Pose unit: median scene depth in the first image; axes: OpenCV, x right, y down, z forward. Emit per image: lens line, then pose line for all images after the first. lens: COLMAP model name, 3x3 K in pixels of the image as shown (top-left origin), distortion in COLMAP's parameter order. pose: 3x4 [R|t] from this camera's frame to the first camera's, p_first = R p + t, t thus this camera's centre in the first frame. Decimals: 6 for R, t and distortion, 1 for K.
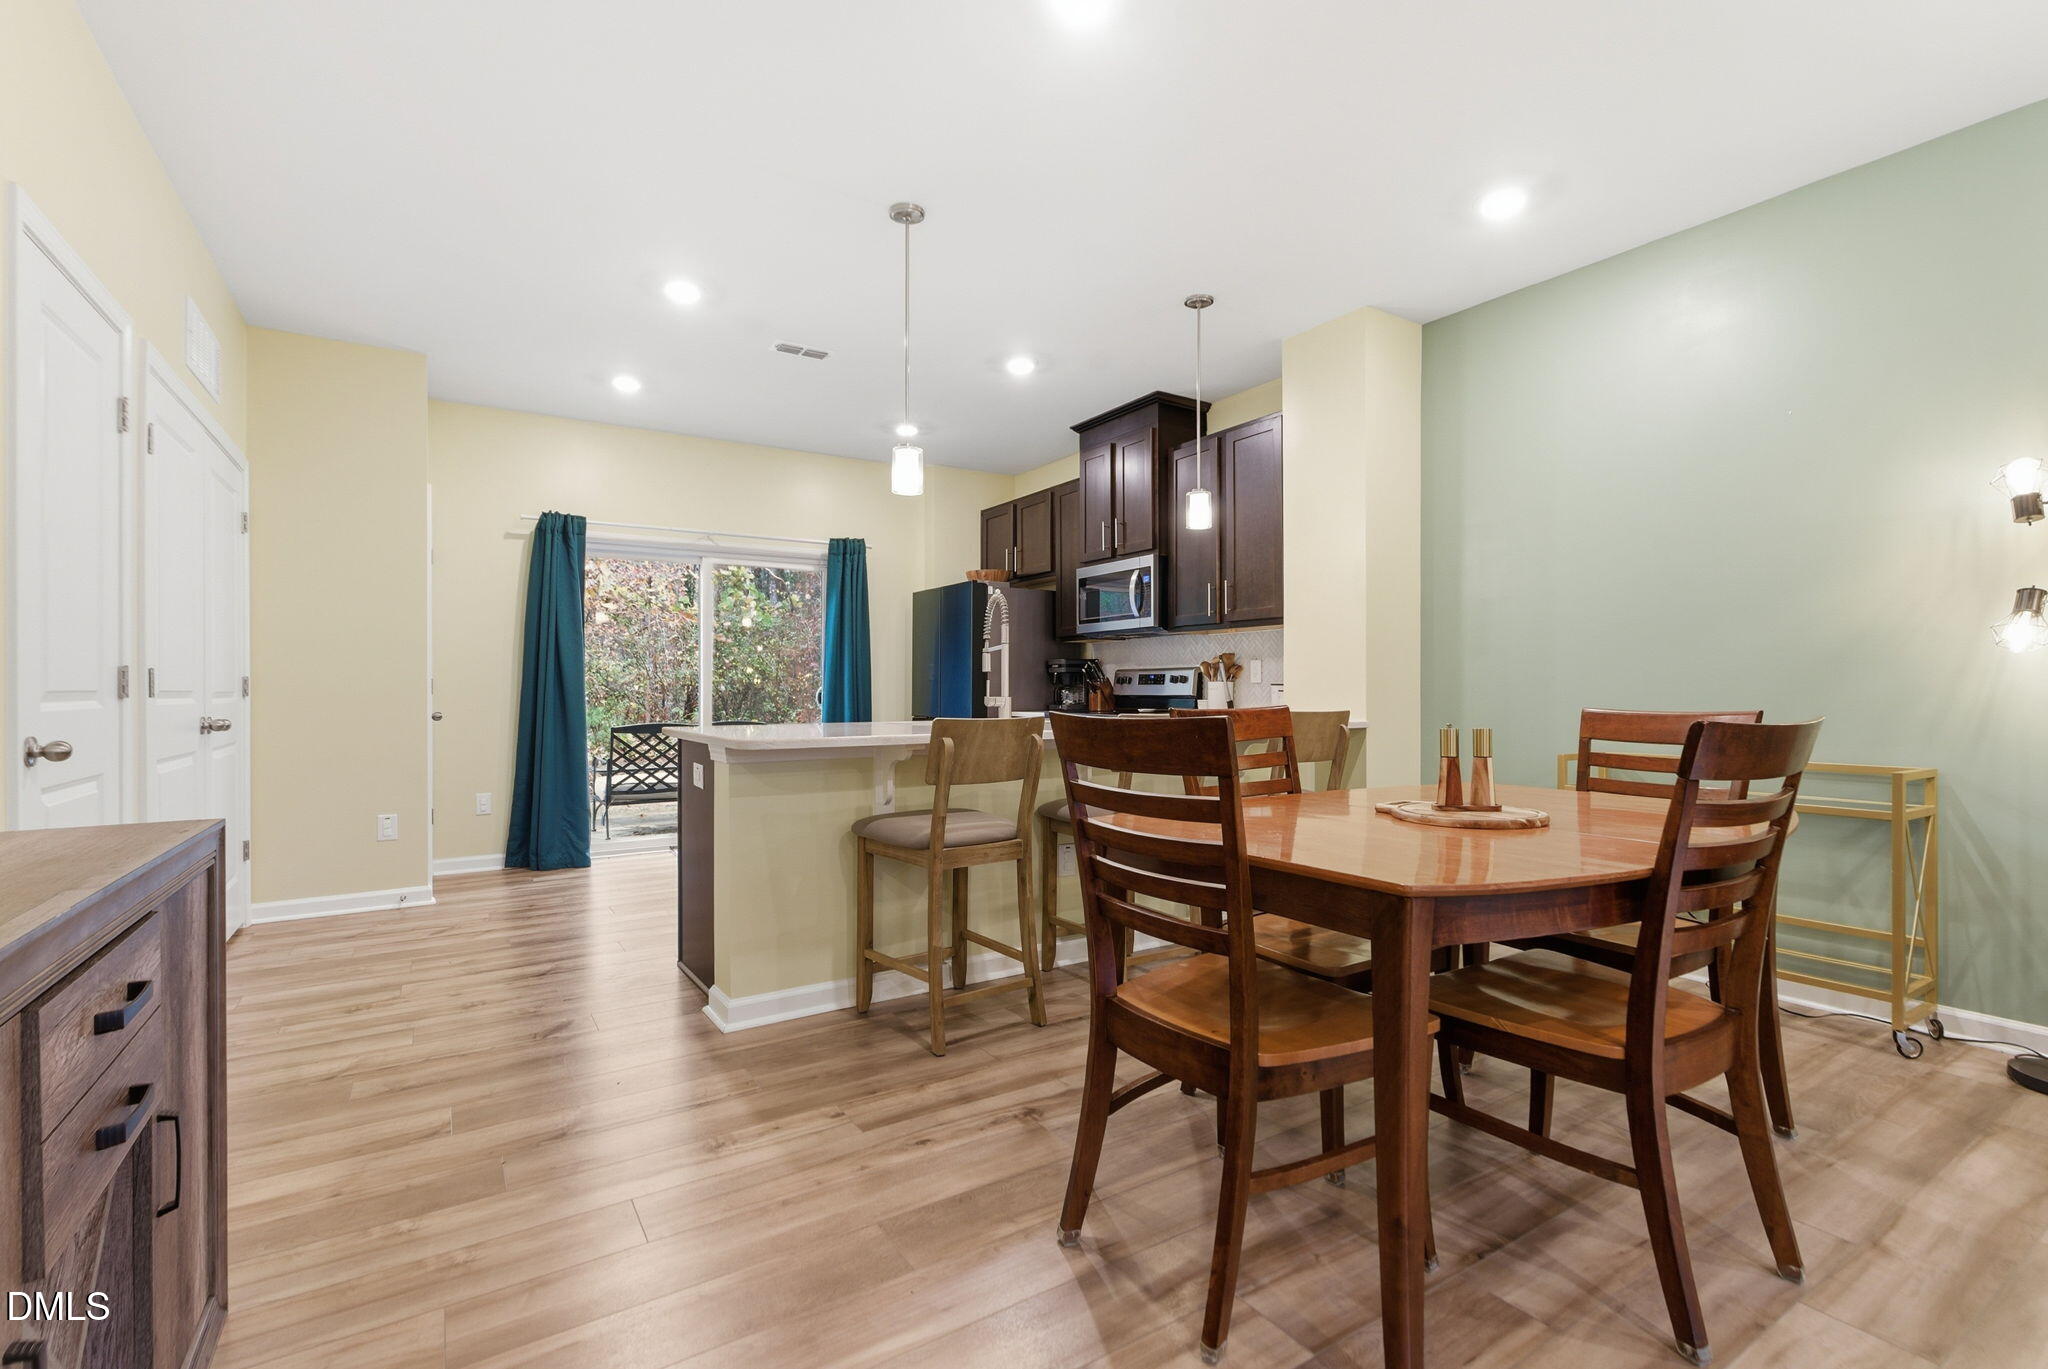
lens RADIAL K [[927.8, 0, 1050.9], [0, 927.8, 687.2], [0, 0, 1]] dist [0.001246, 0.000106]
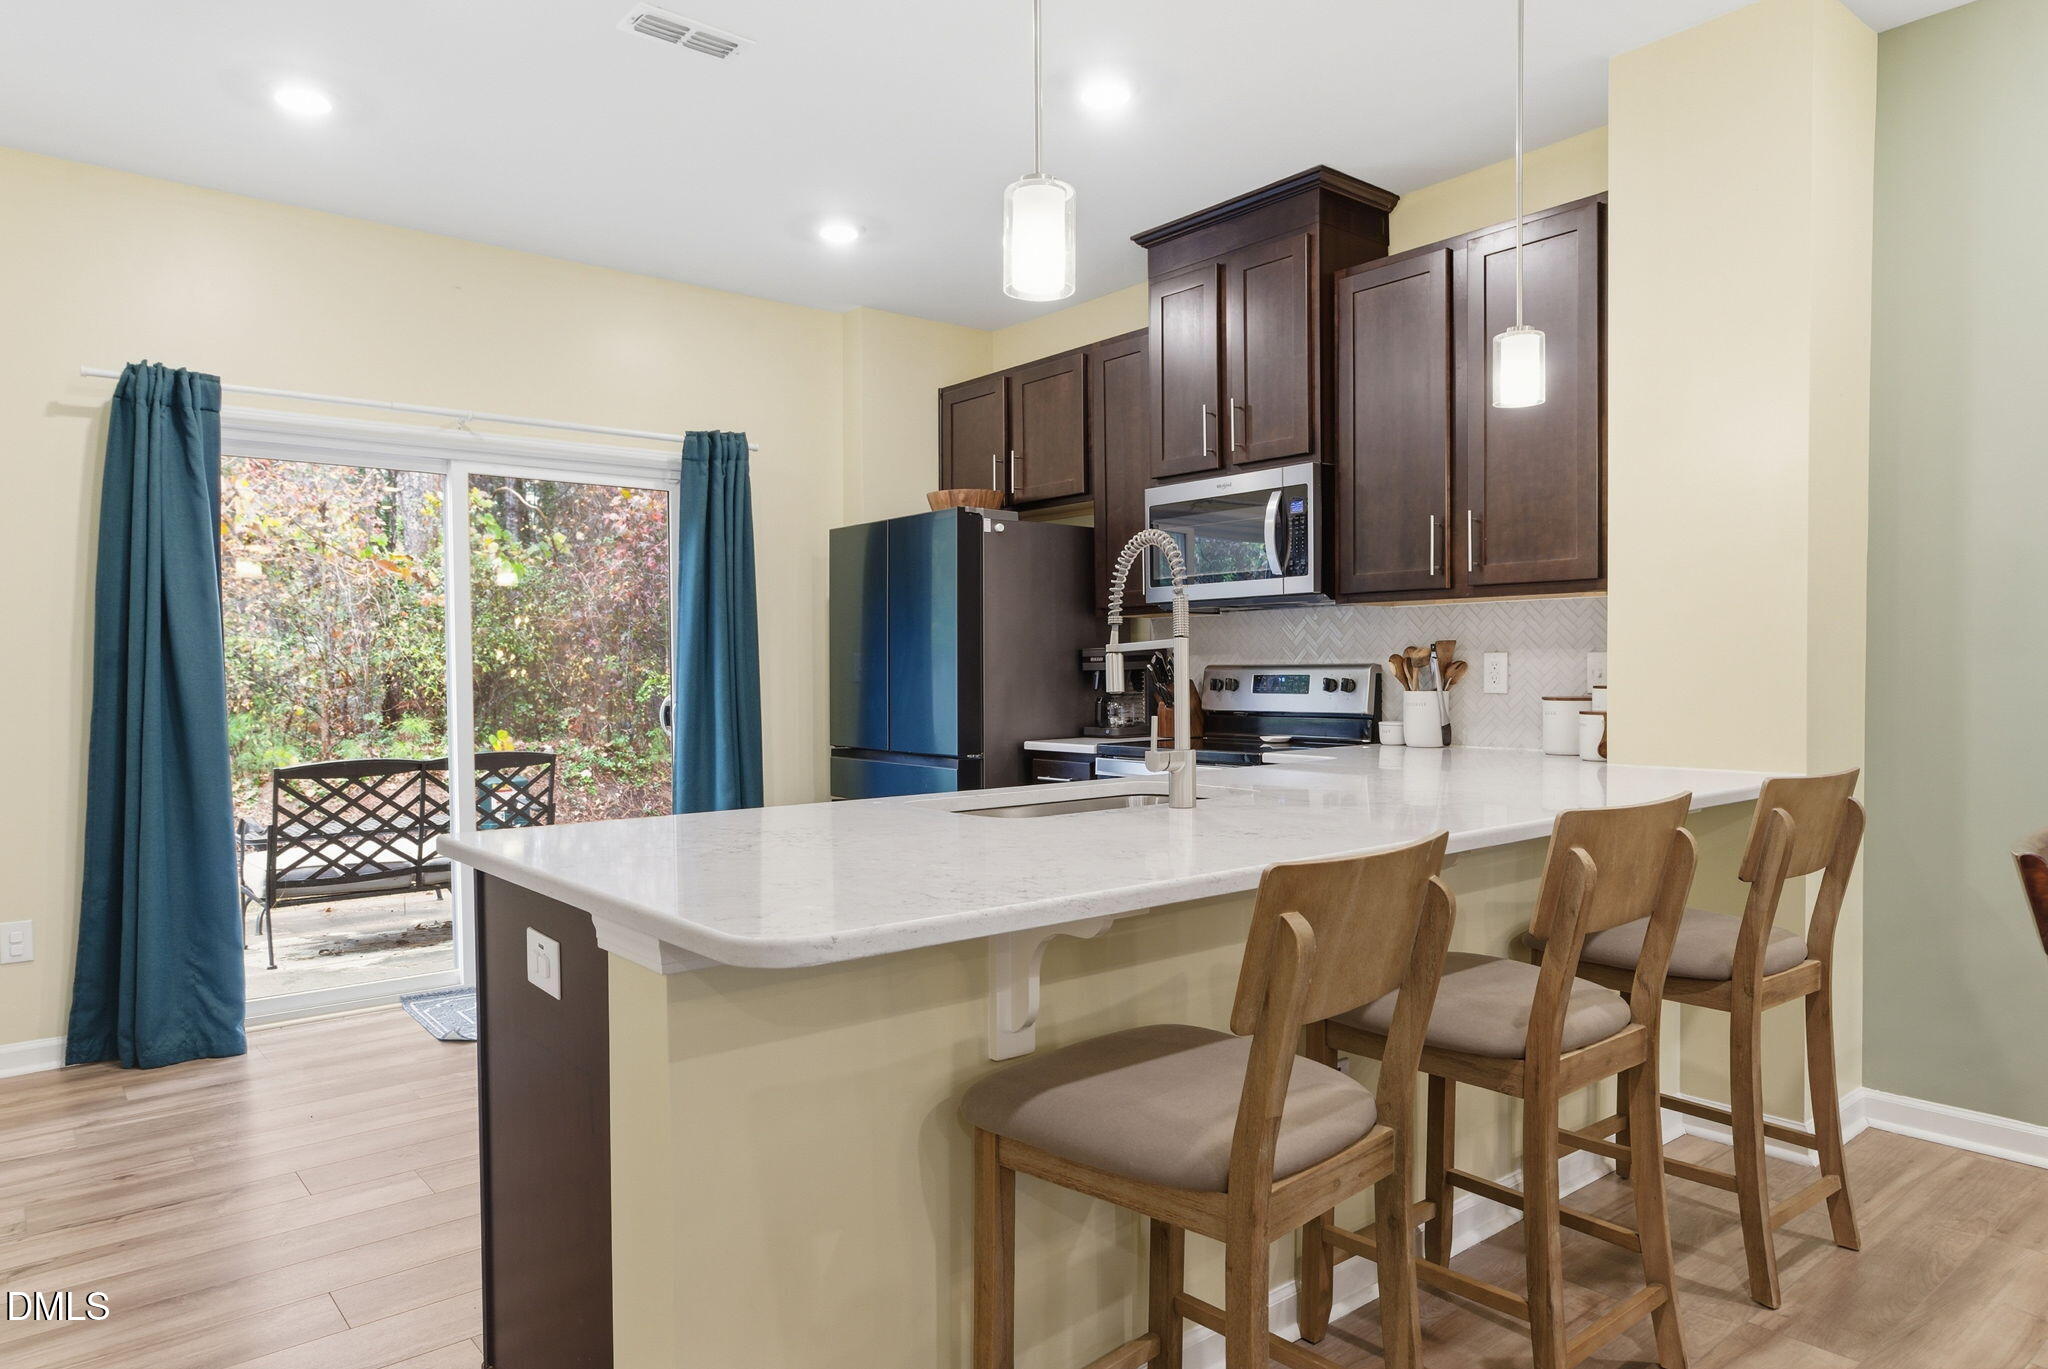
lens RADIAL K [[1284.6, 0, 1055.0], [0, 1284.6, 702.7], [0, 0, 1]] dist [-0.026762, 0.037564]
pose [[0.992934, -0.009386, 0.118300, -0.128551], [0.005772, 0.999507, 0.030854, -0.022944], [-0.118531, -0.029953, 0.992498, 0.239076]]
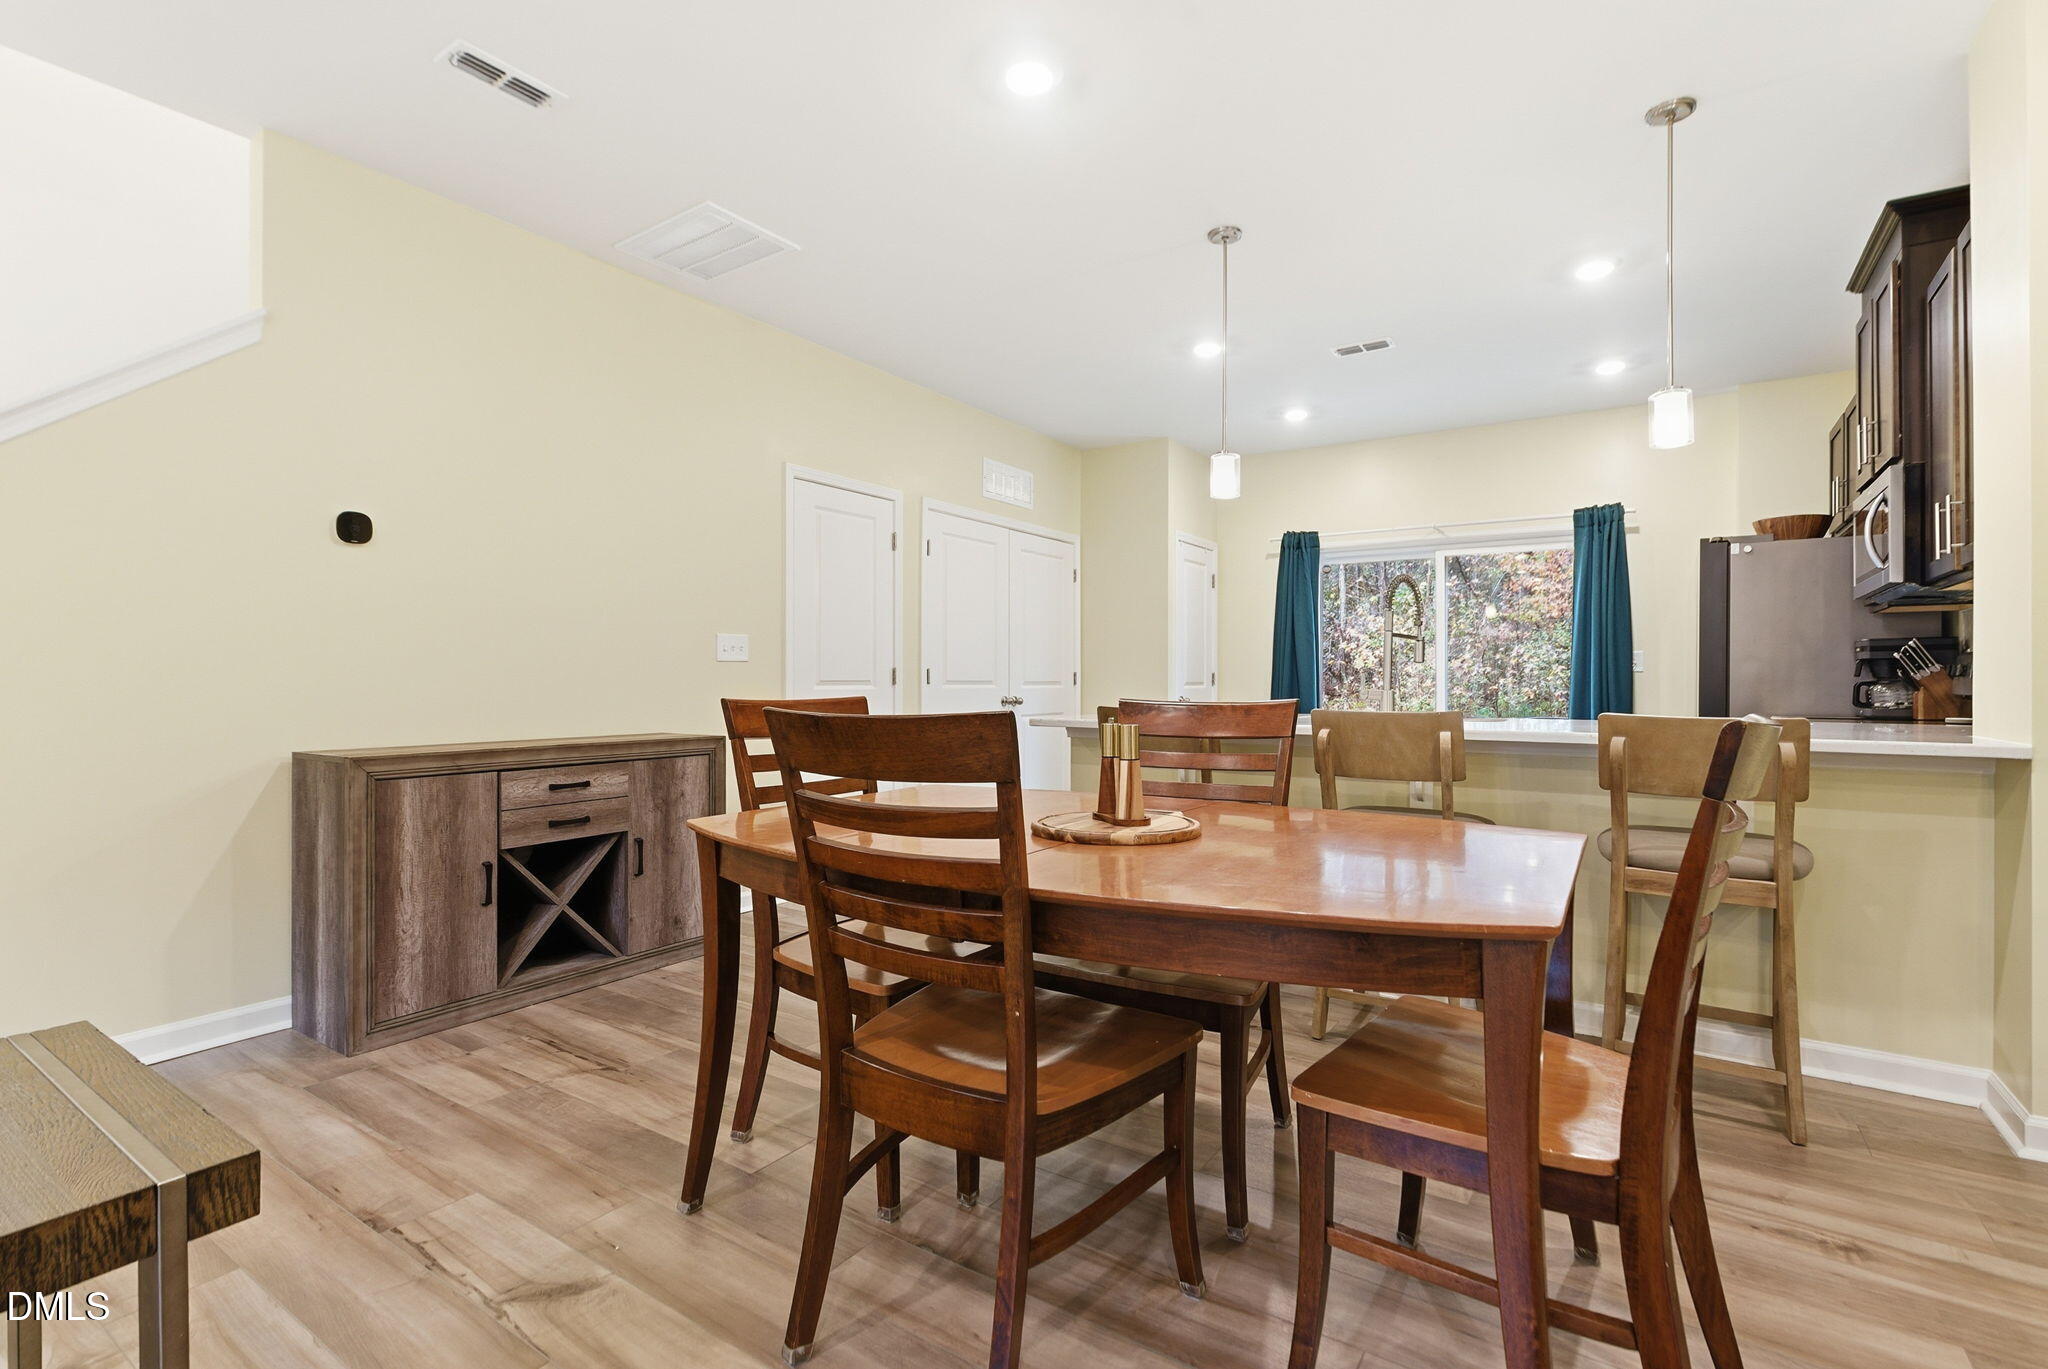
lens RADIAL K [[948.7, 0, 1031.3], [0, 948.7, 673.8], [0, 0, 1]] dist [0.000501, -0.000117]
pose [[0.387887, -0.001995, -0.921705, 0.446682], [-0.005713, 0.999973, -0.004569, 0.001133], [0.921689, 0.007038, 0.387865, 0.217954]]
